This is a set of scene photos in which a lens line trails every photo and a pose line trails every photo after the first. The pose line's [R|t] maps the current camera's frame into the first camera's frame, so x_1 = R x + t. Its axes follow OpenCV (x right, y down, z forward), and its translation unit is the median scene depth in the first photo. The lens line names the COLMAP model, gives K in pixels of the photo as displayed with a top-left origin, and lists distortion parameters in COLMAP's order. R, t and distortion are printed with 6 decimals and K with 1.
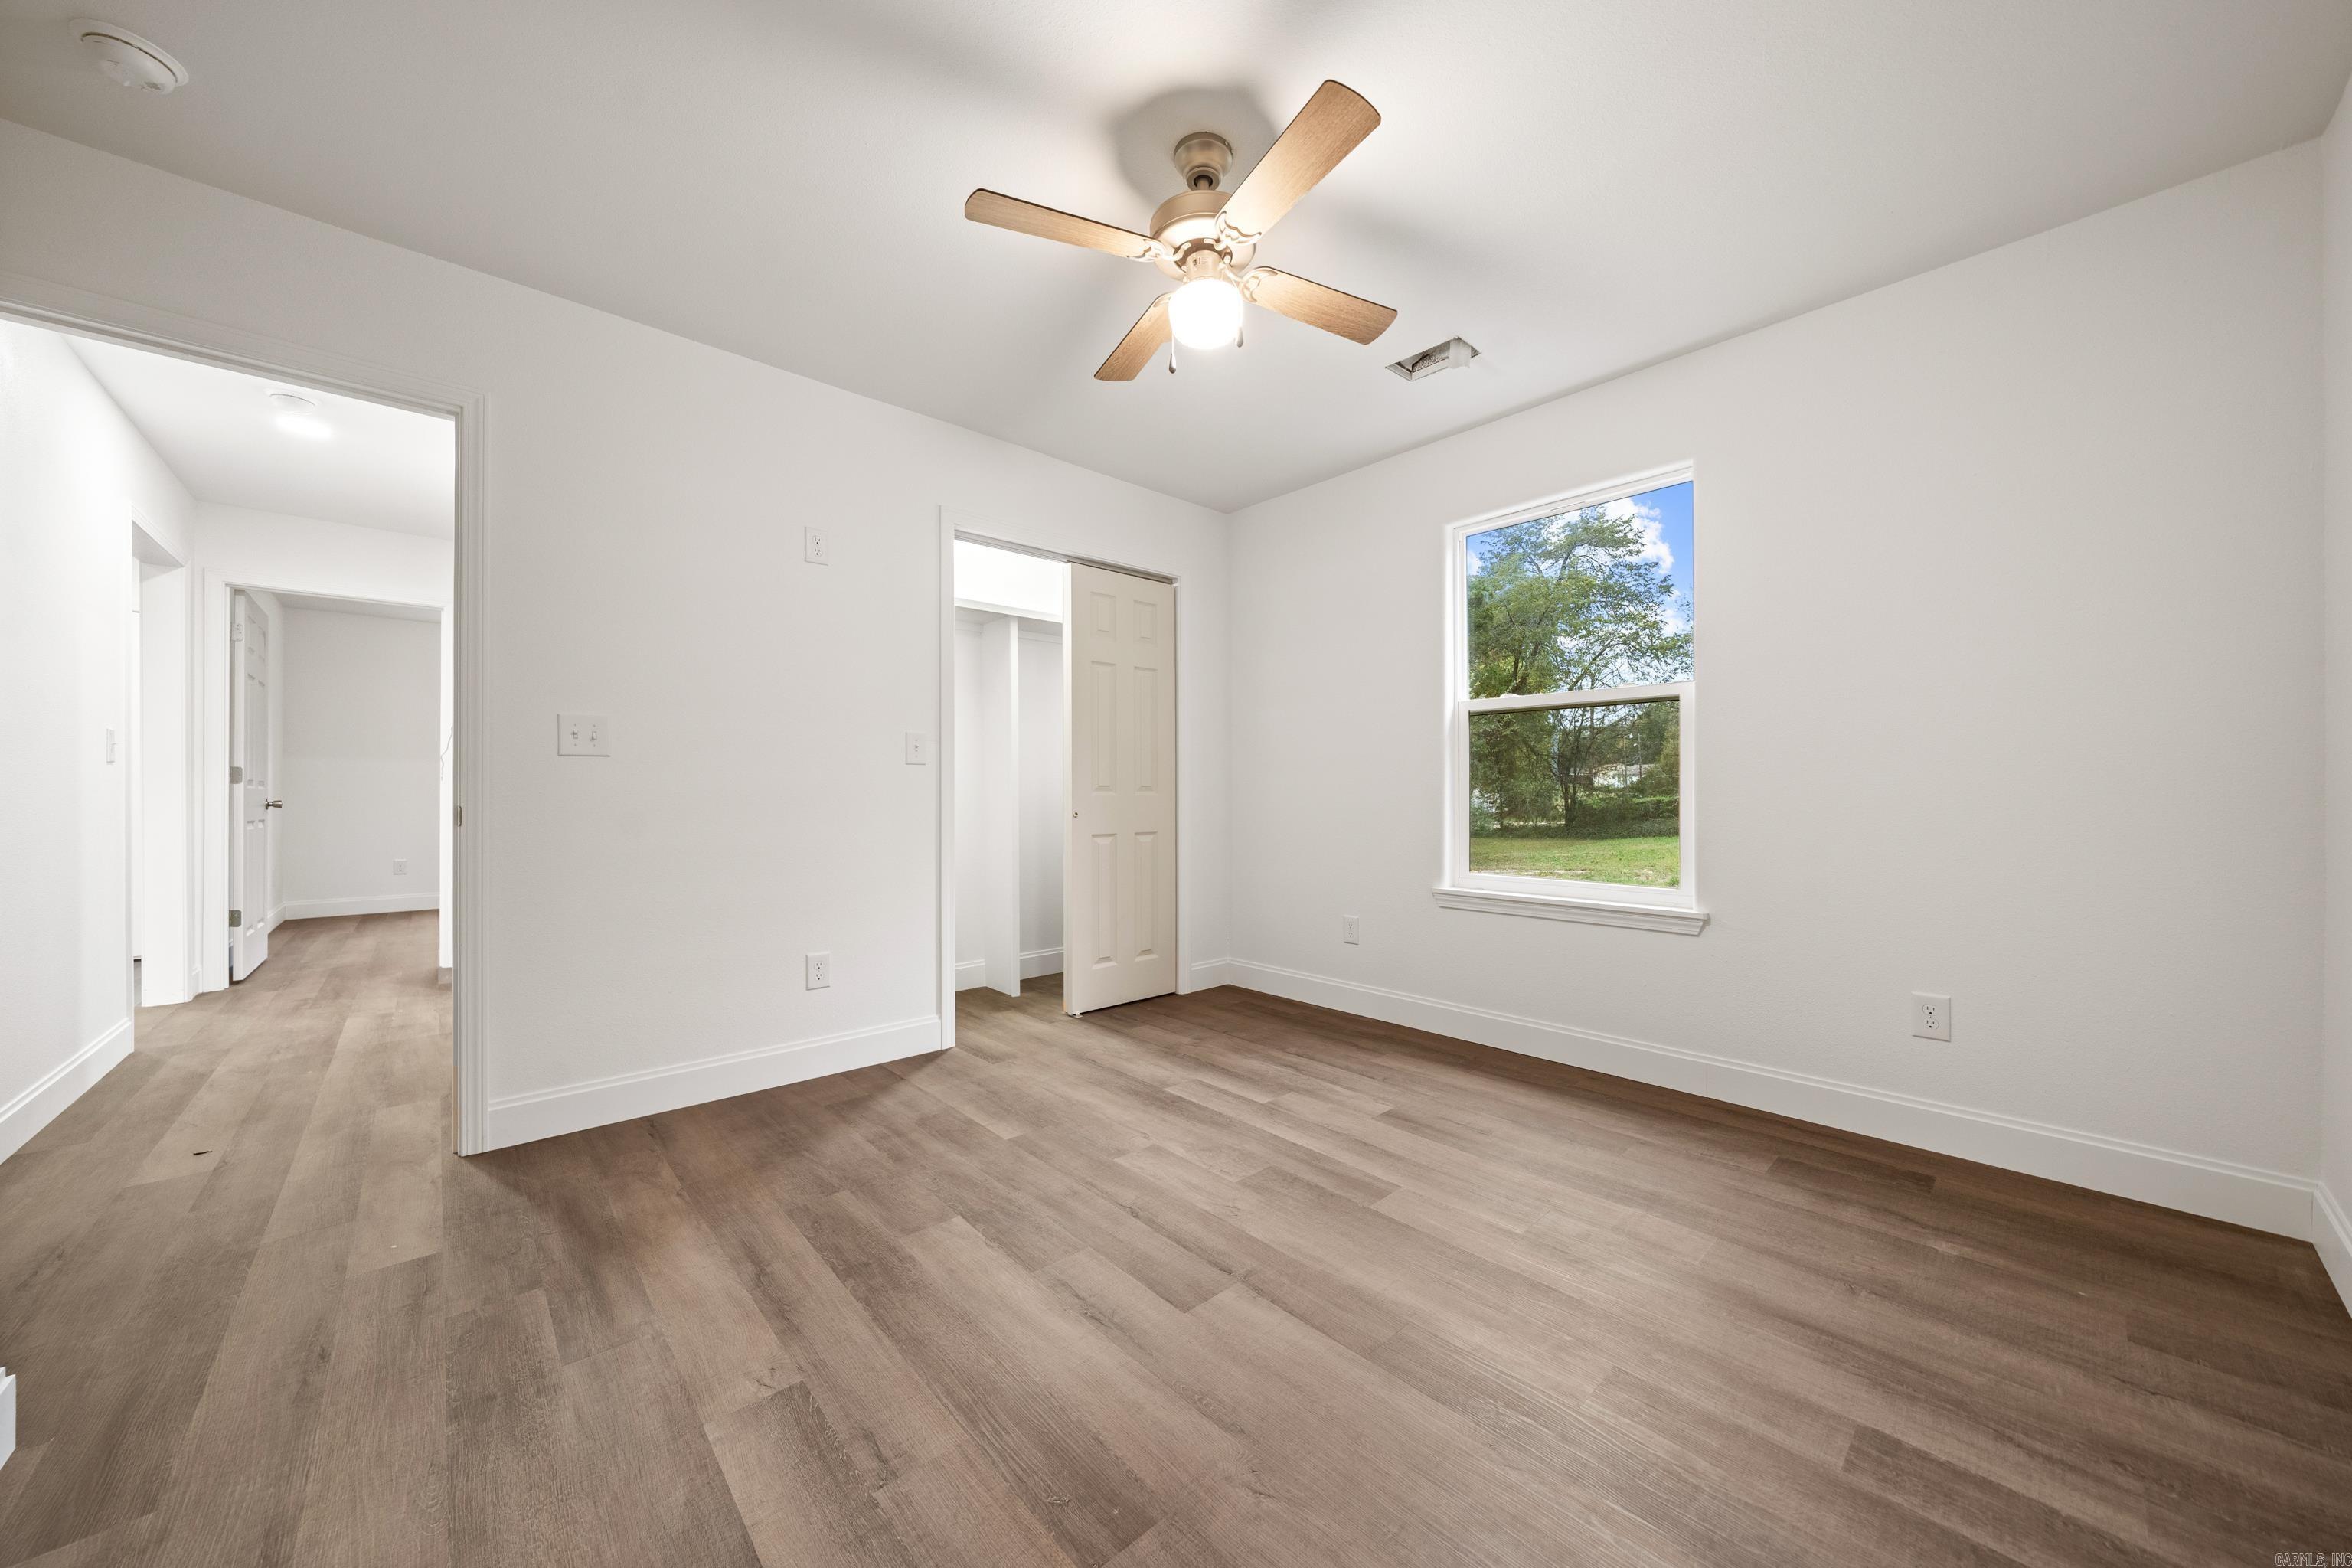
lens RADIAL K [[788.0, 0, 1166.6], [0, 788.0, 782.5], [0, 0, 1]] dist [-0.004951, 0.000180]
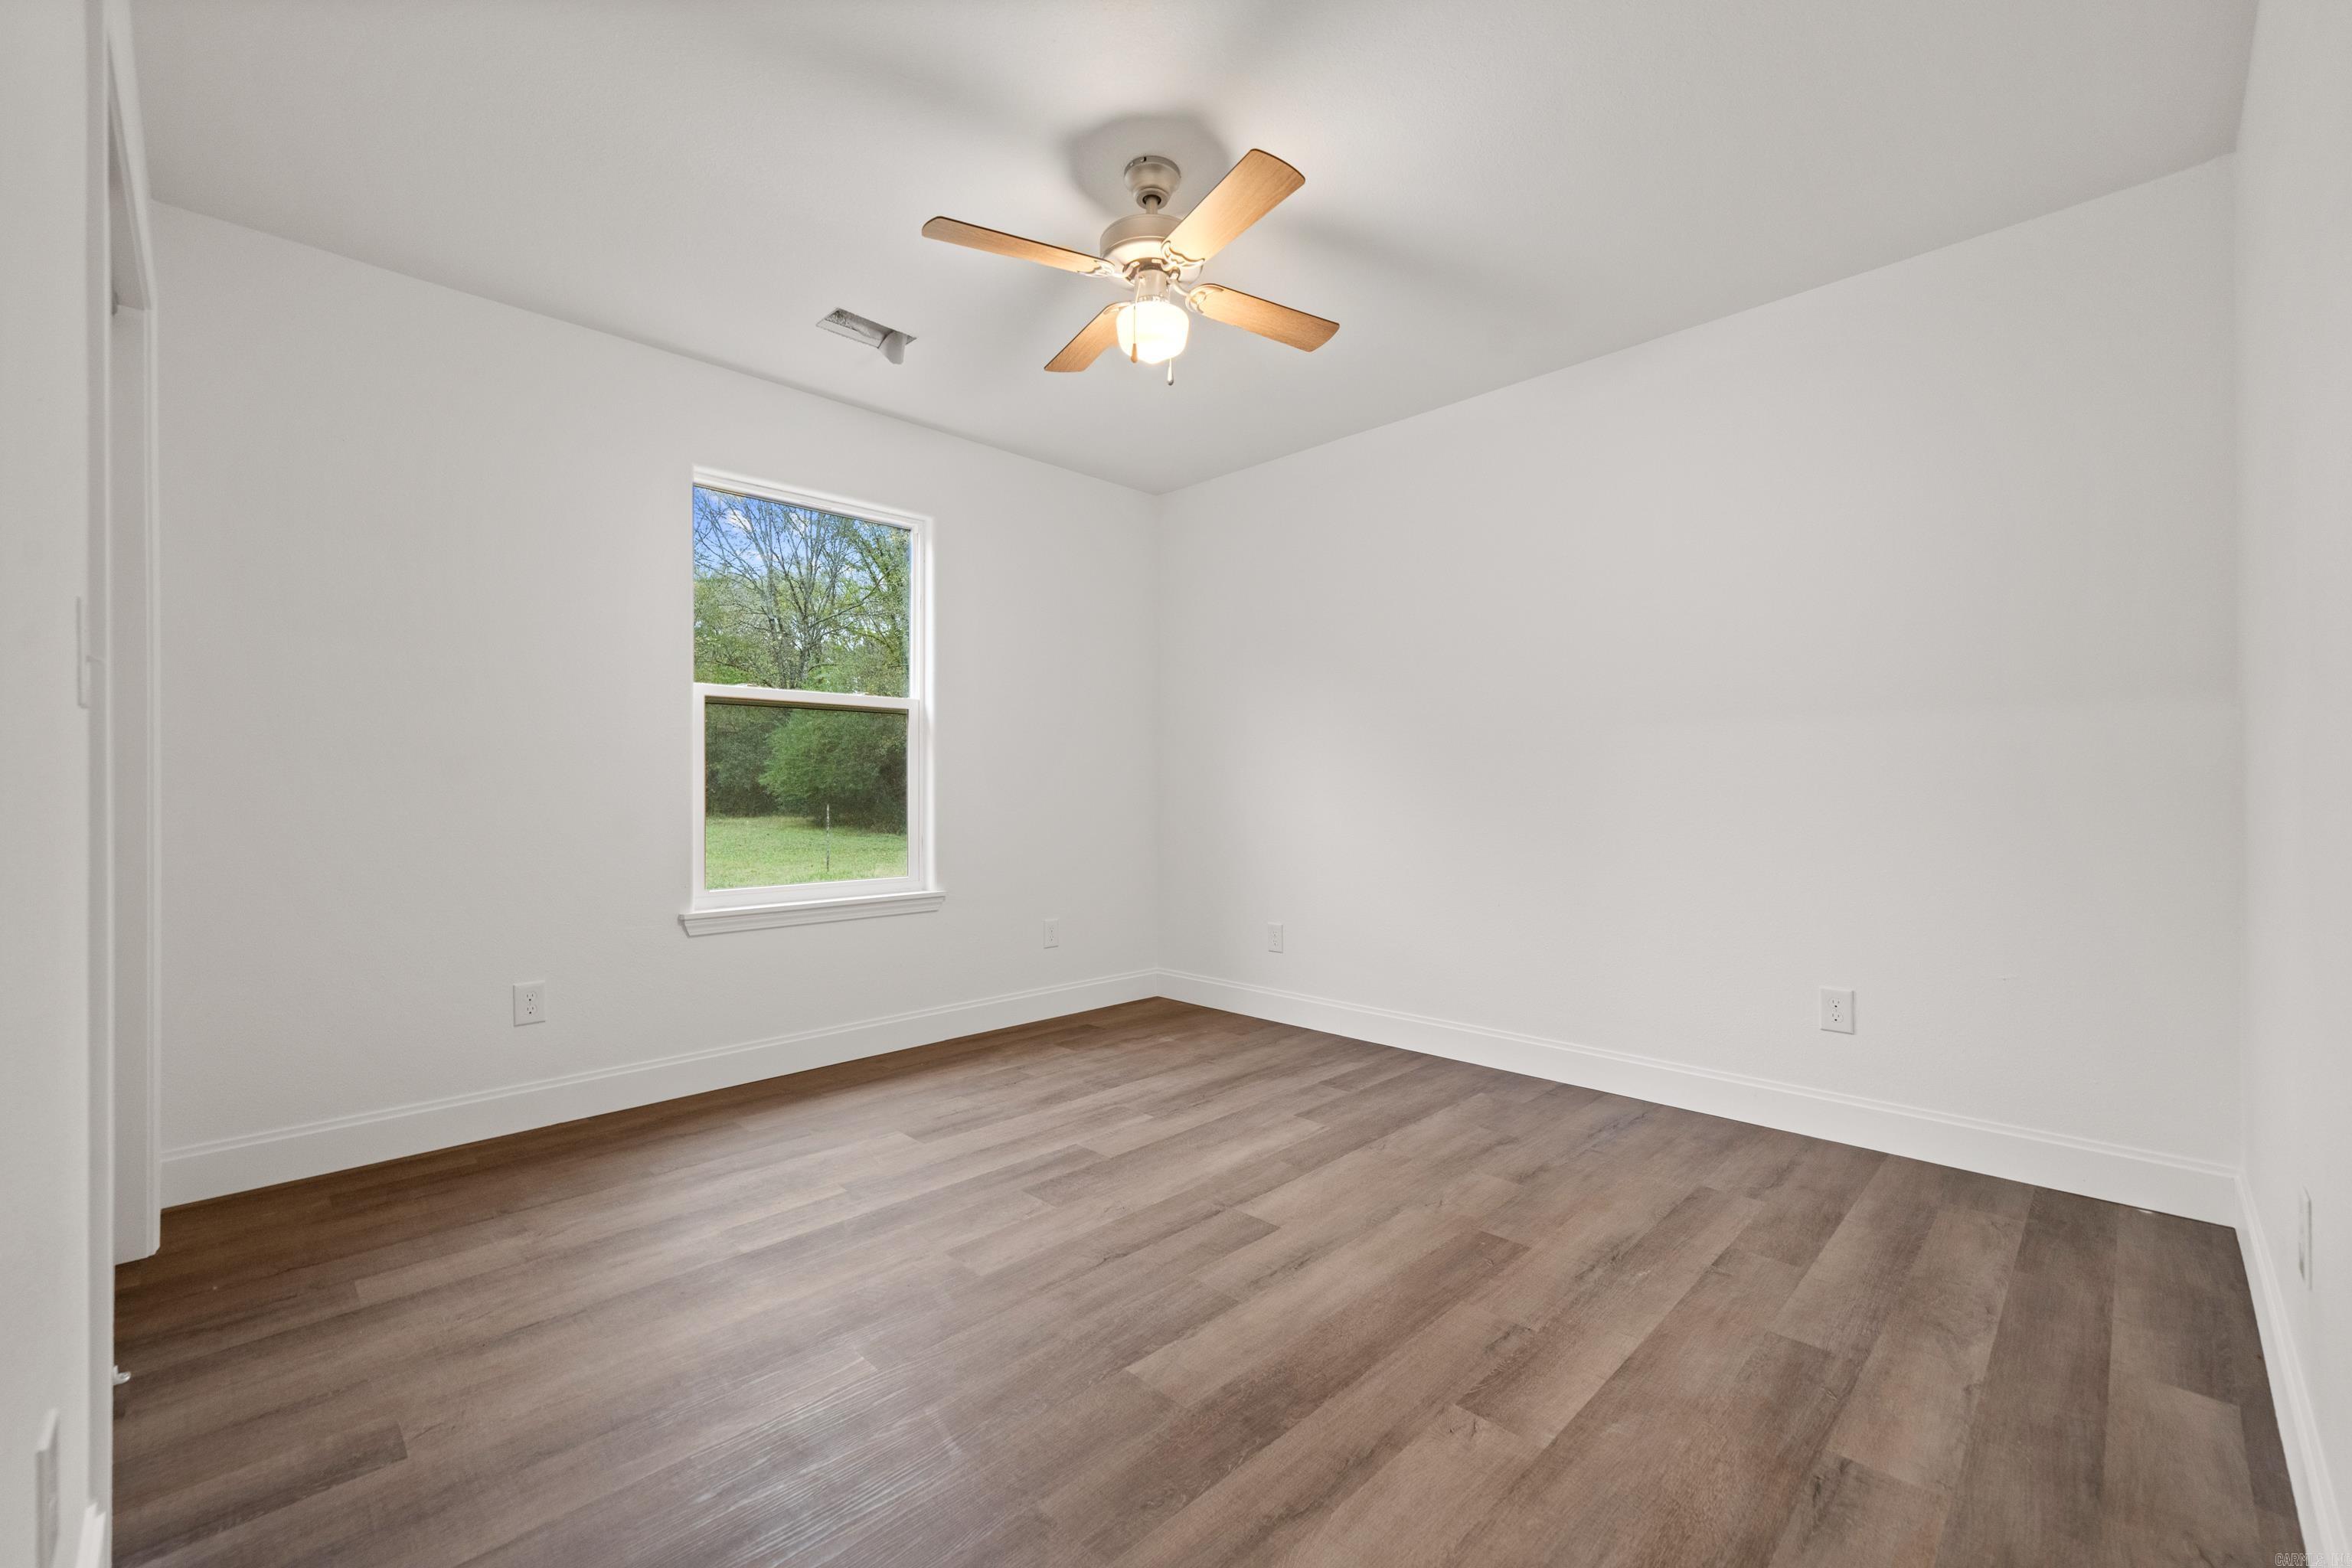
lens RADIAL K [[940.2, 0, 1176.0], [0, 940.2, 784.0], [0, 0, 1]] dist [0.000212, 0.000122]
pose [[-0.019878, 0.007766, 0.999772, -1.165786], [-0.007435, 0.999941, -0.007915, 0.013872], [-0.999775, -0.007591, -0.019819, 0.992609]]
